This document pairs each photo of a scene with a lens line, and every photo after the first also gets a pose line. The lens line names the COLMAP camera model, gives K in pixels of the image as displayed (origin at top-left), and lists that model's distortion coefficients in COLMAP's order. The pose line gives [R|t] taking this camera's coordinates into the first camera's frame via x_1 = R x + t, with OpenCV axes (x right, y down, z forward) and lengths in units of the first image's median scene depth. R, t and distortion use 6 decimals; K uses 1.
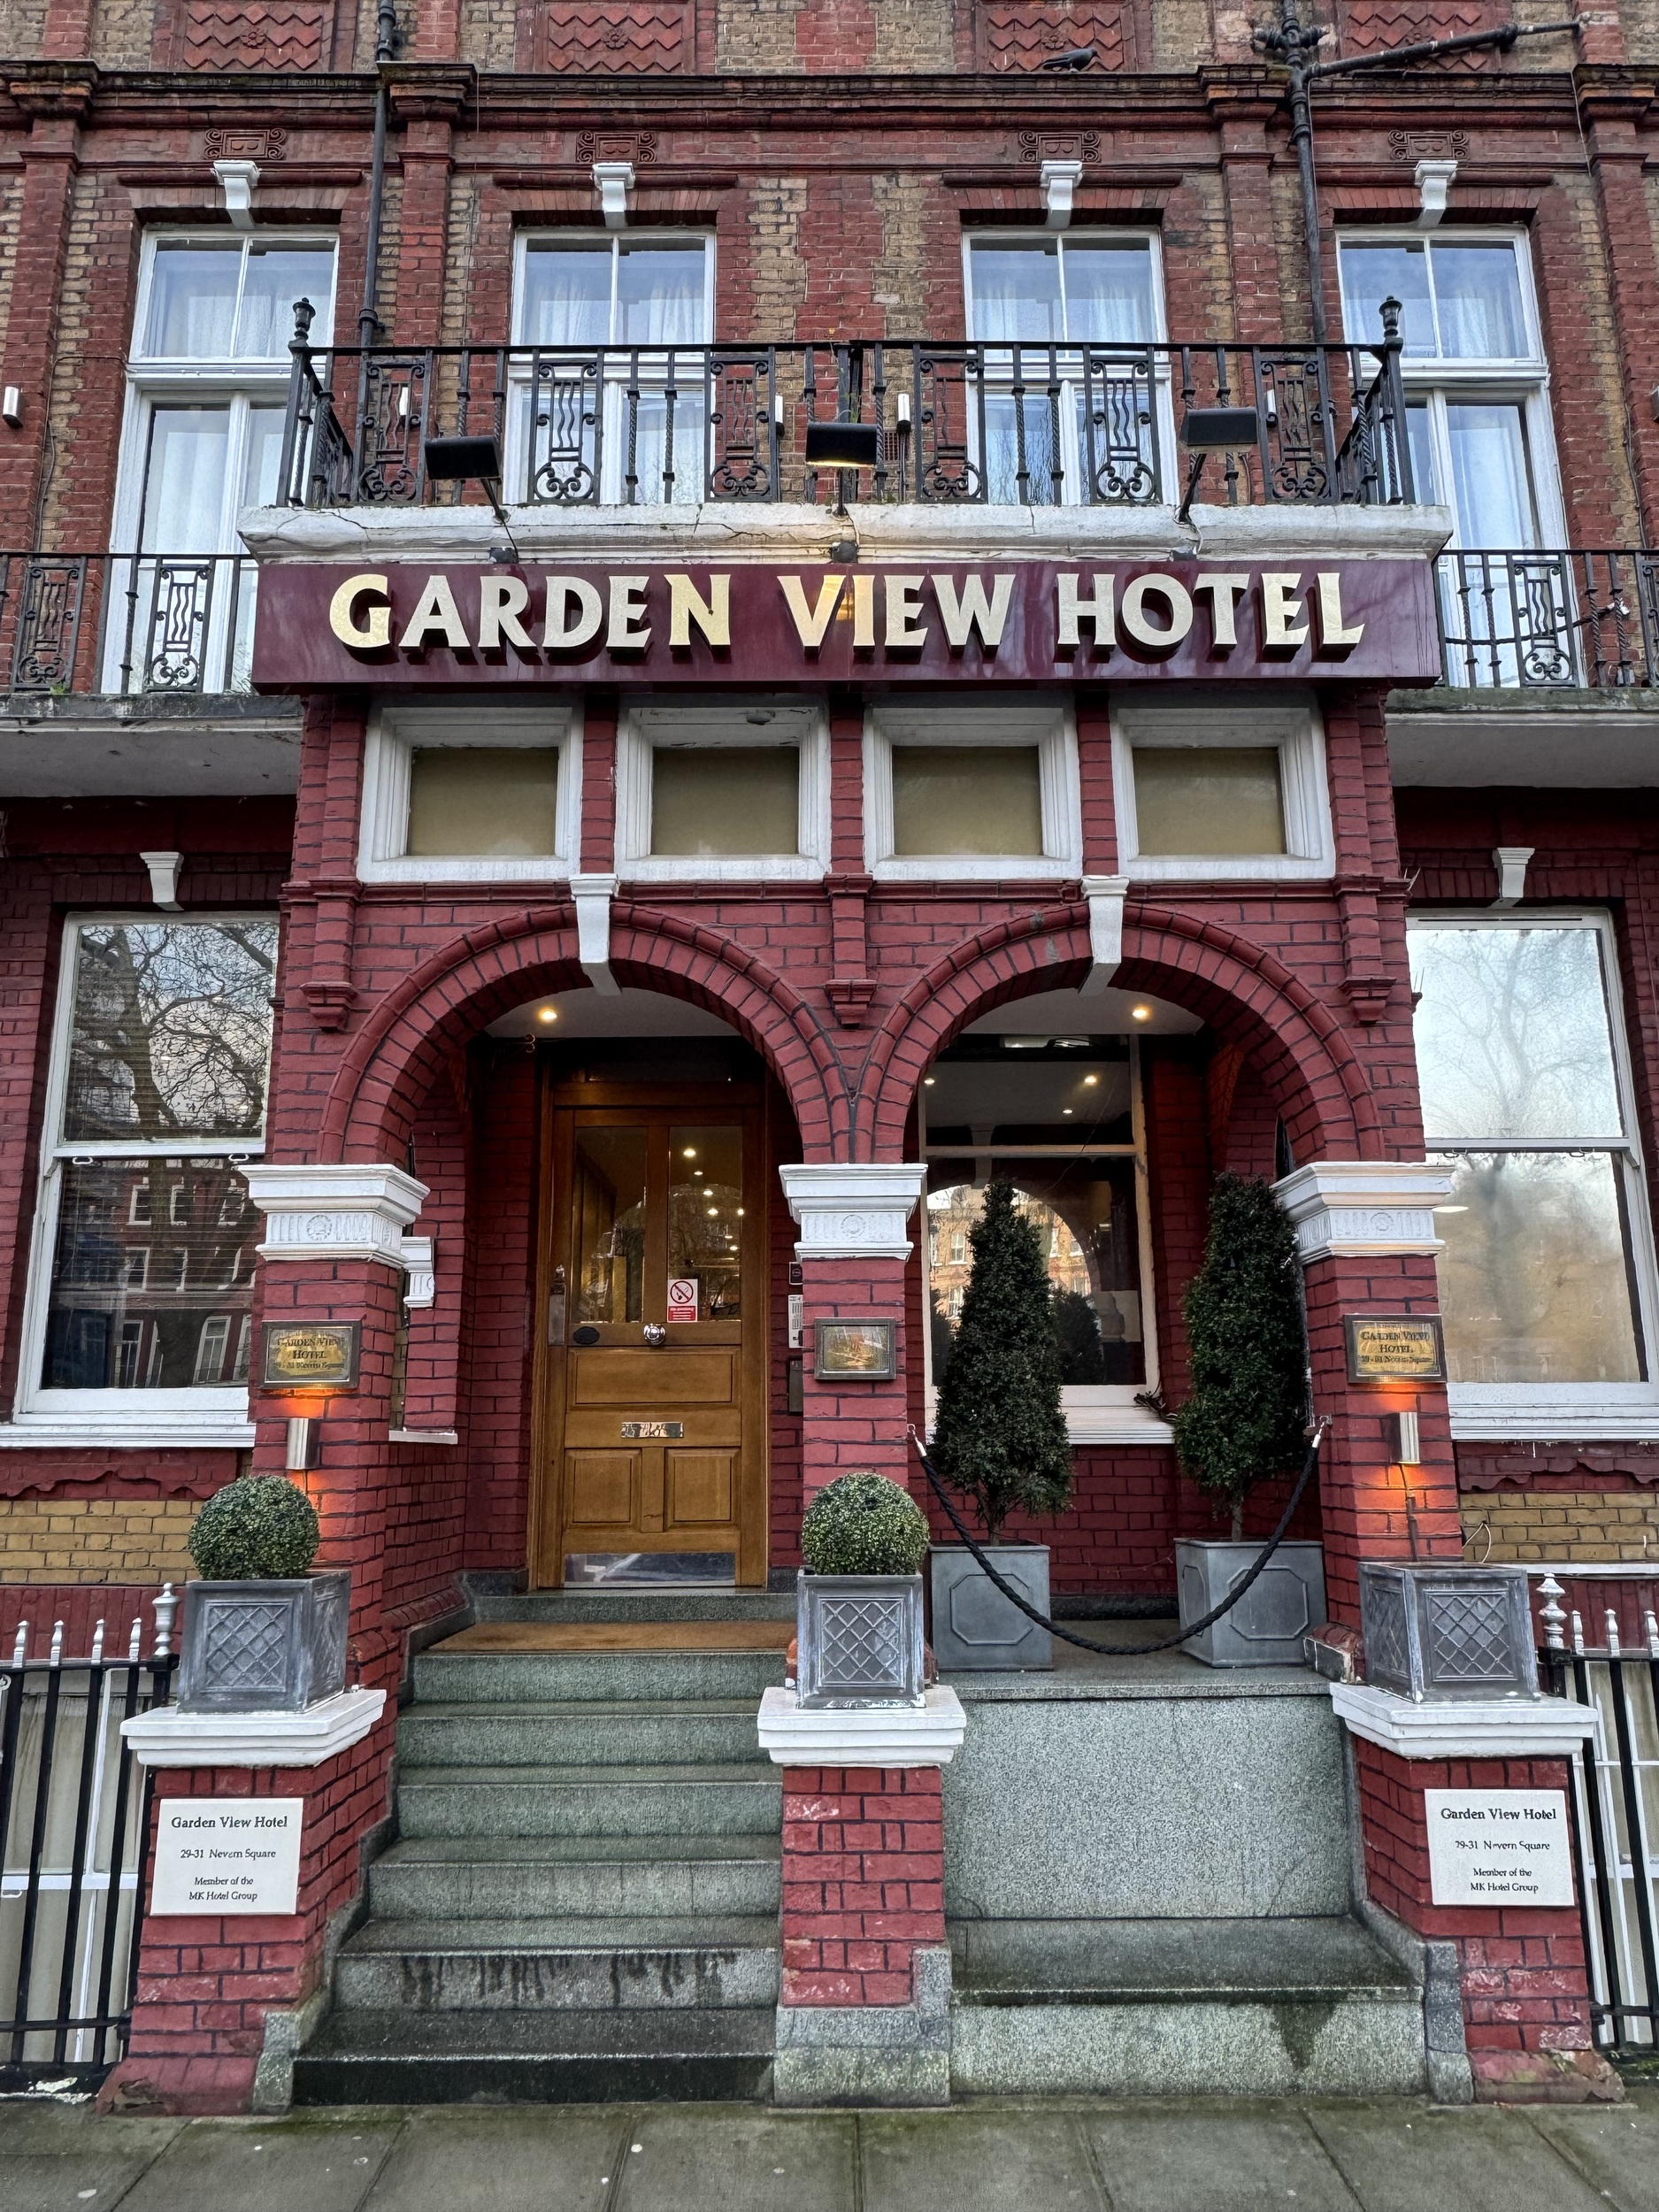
lens RADIAL K [[1477.5, 0, 842.6], [0, 1477.5, 1127.7], [0, 0, 1]] dist [-0.007833, 0.009403]
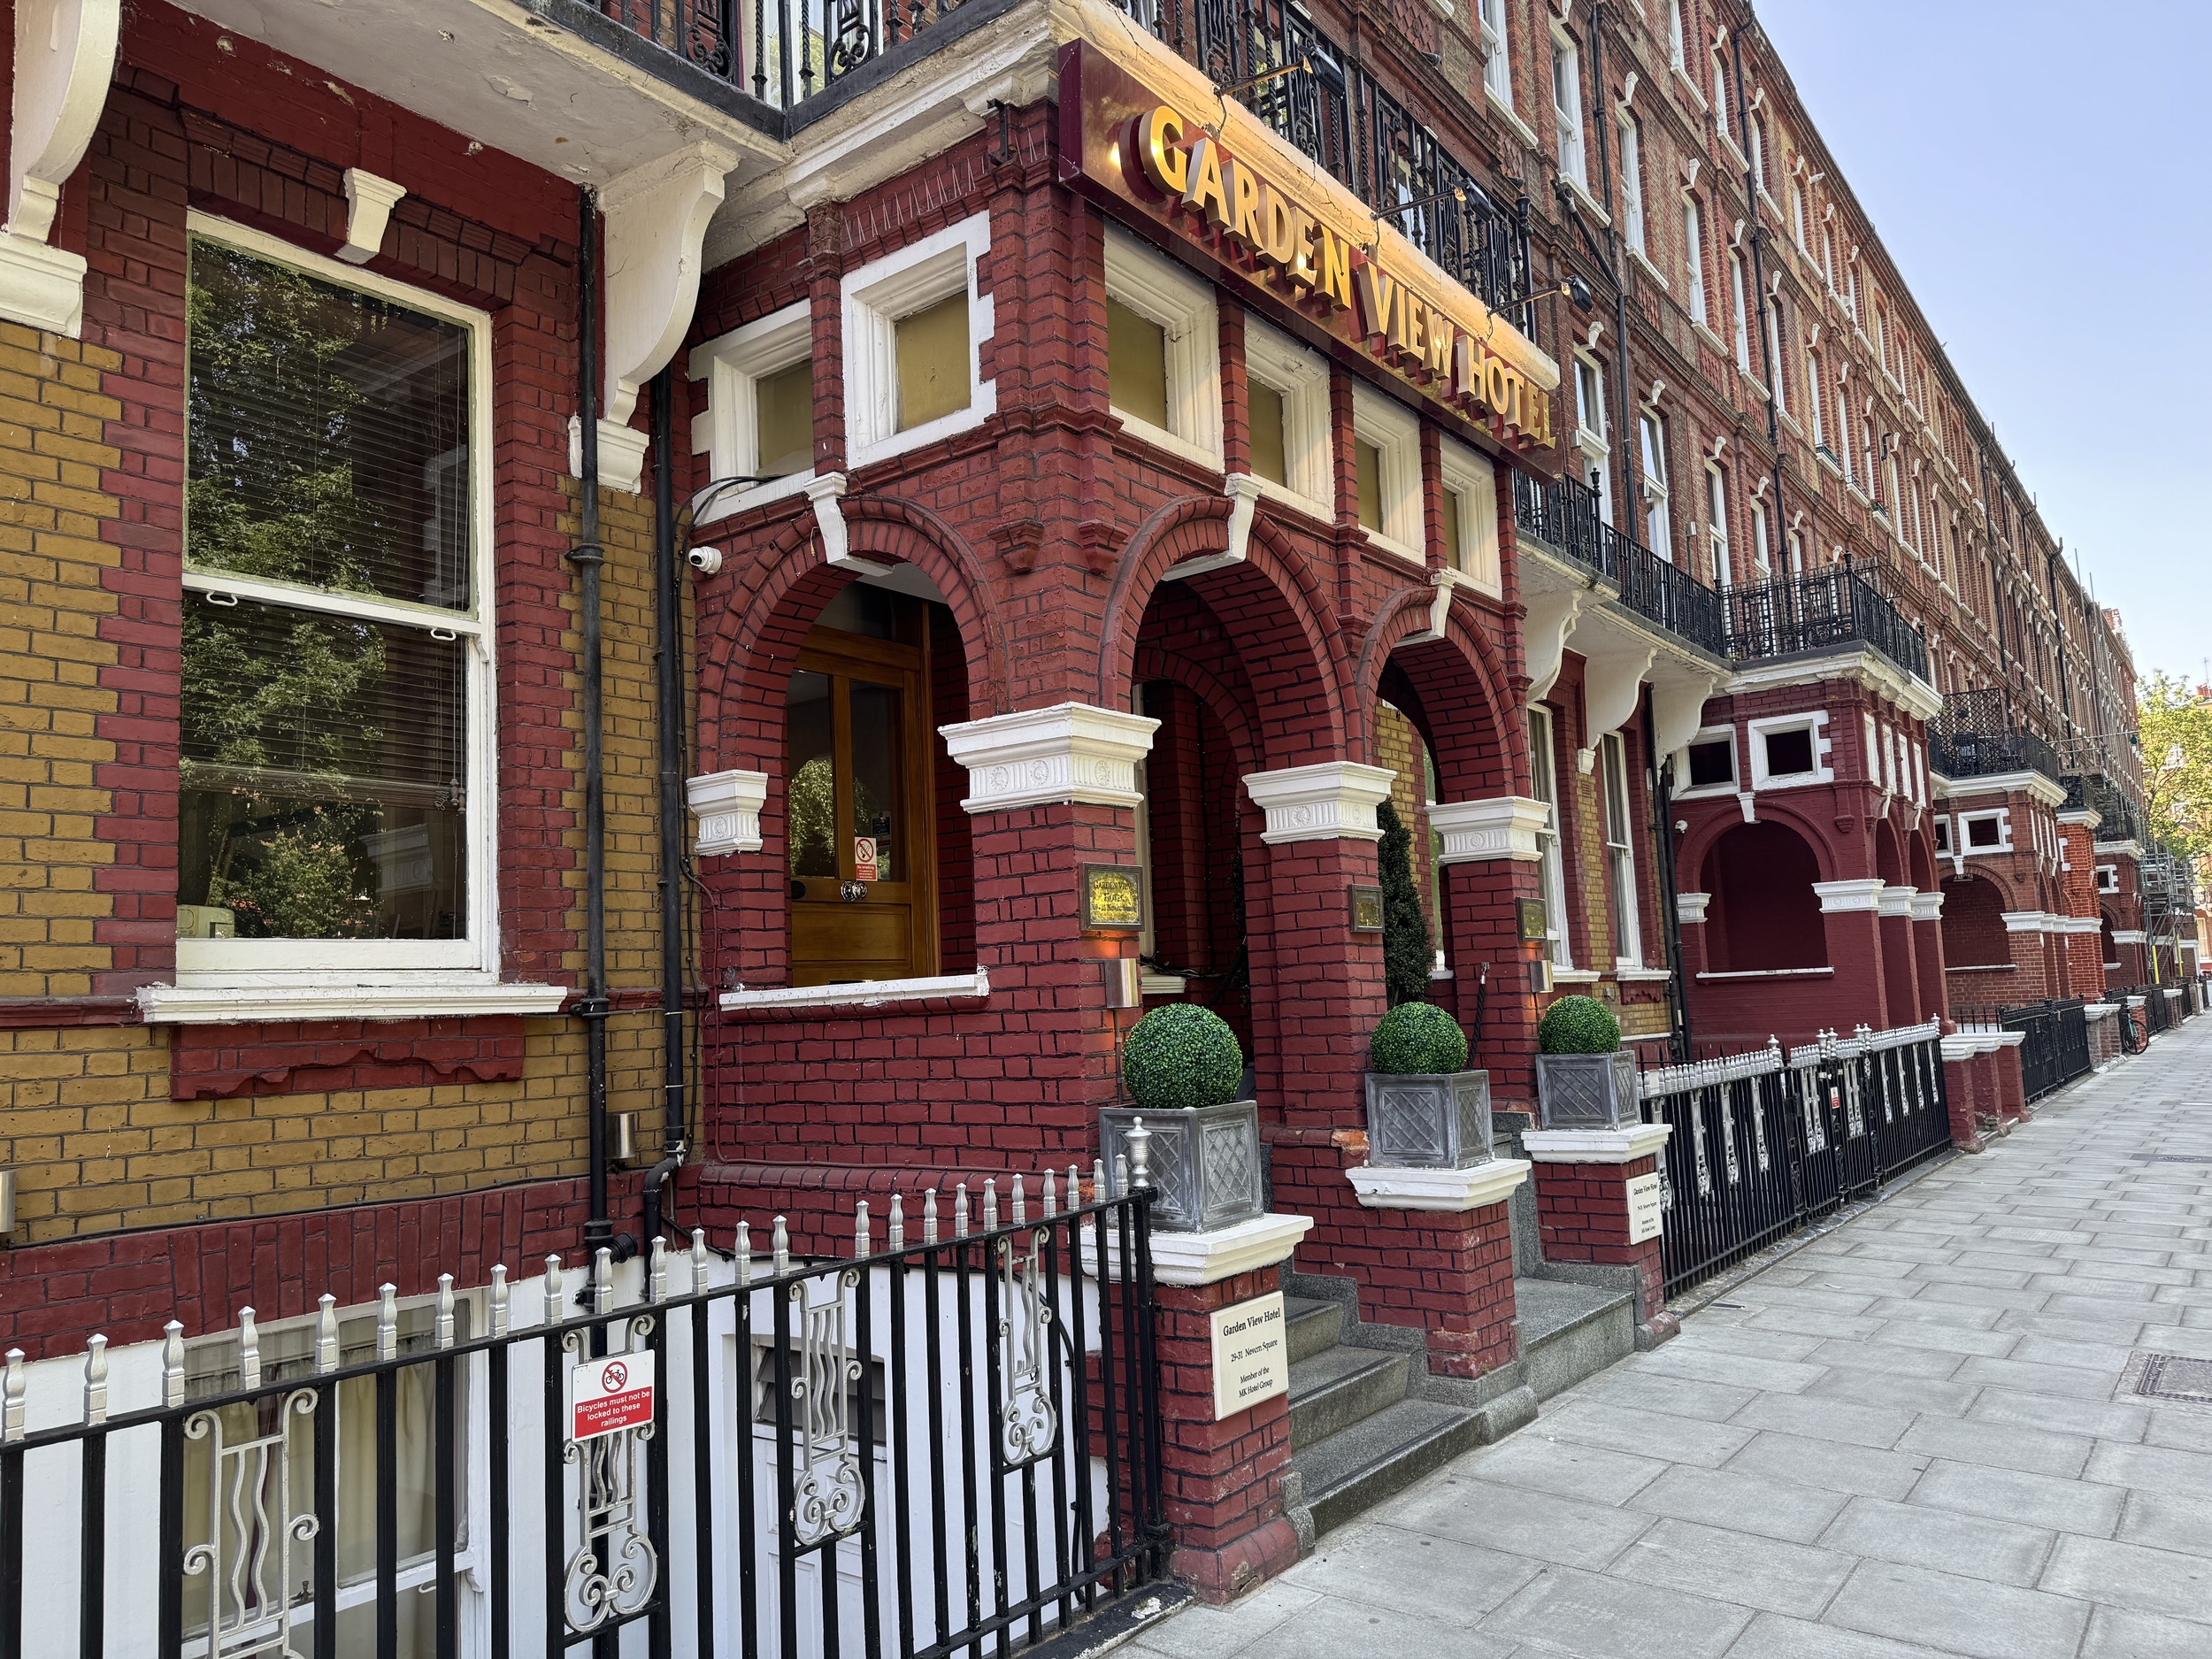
lens RADIAL K [[1532.2, 0, 1097.4], [0, 1532.2, 855.7], [0, 0, 1]] dist [0.050929, -0.057730]
pose [[0.620594, 0.058692, 0.781932, -1.093190], [-0.129862, 0.991117, 0.028673, 0.089078], [-0.773304, -0.119338, 0.622704, 0.334262]]
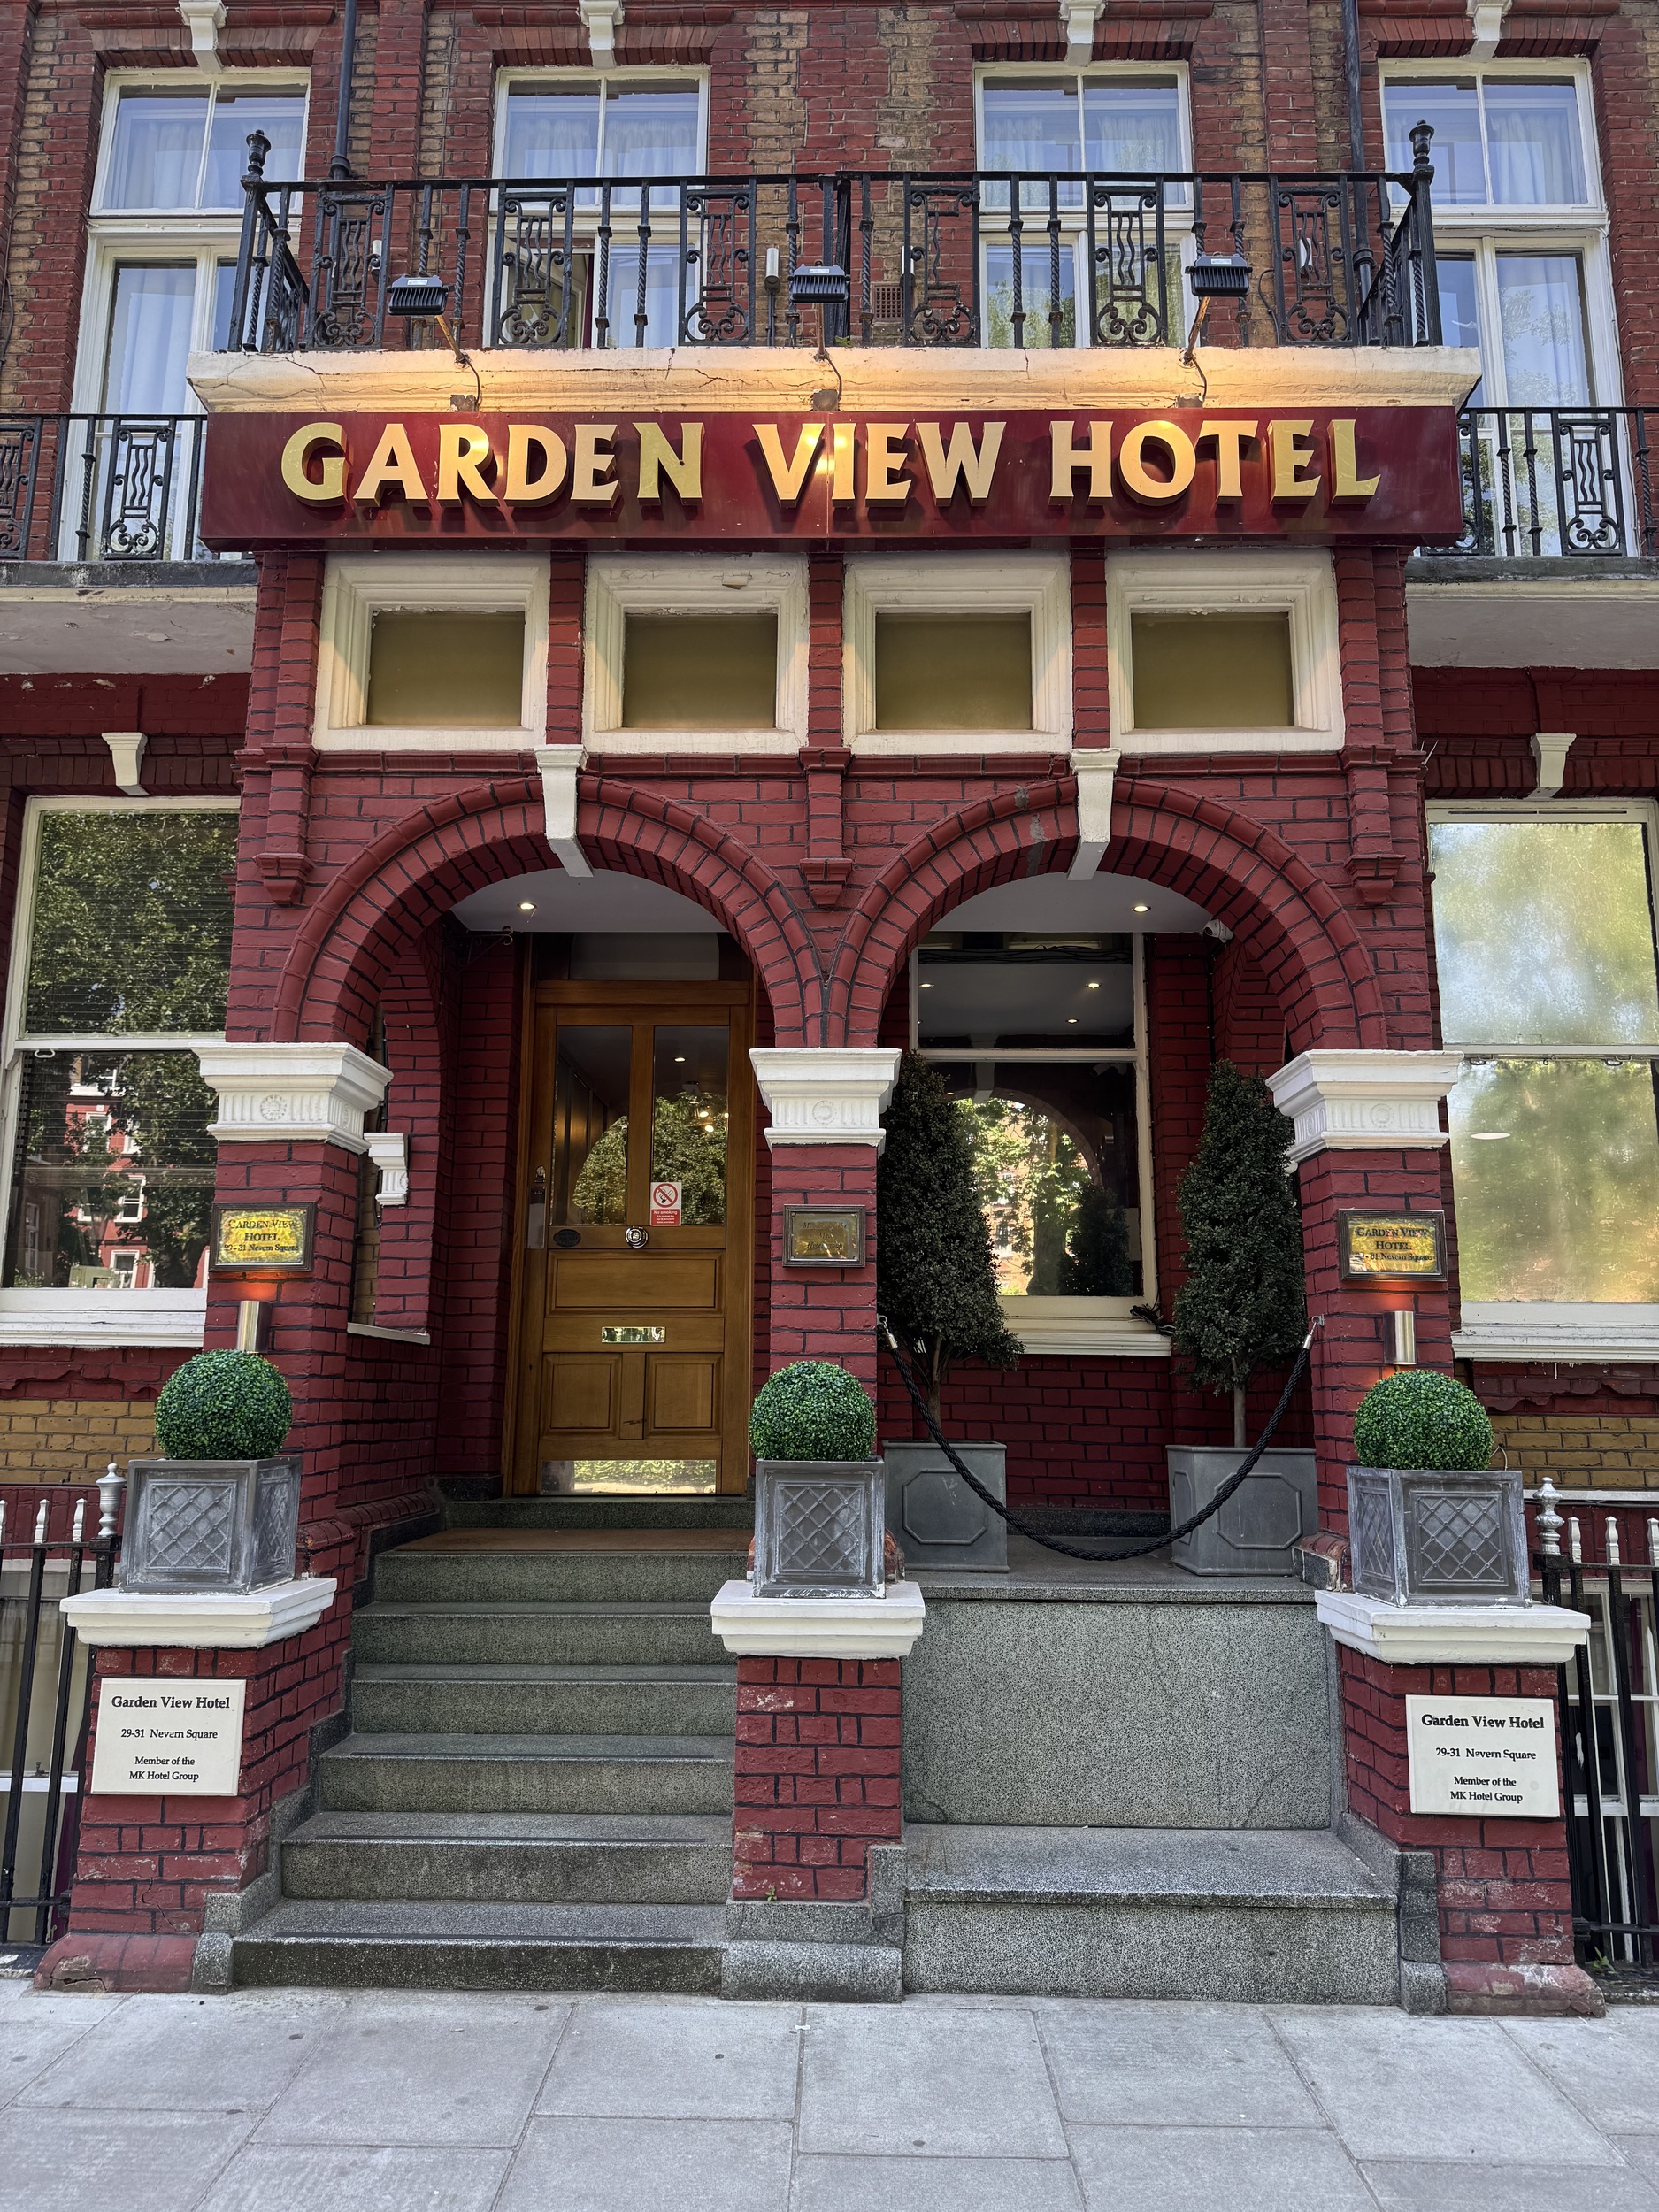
lens RADIAL K [[1532.2, 0, 827.0], [0, 1532.2, 1118.6], [0, 0, 1]] dist [0.050929, -0.057730]
pose [[0.999580, 0.009997, -0.027189, 0.034120], [-0.009077, 0.999389, 0.033753, 0.035423], [0.027510, -0.033492, 0.999060, -0.000536]]
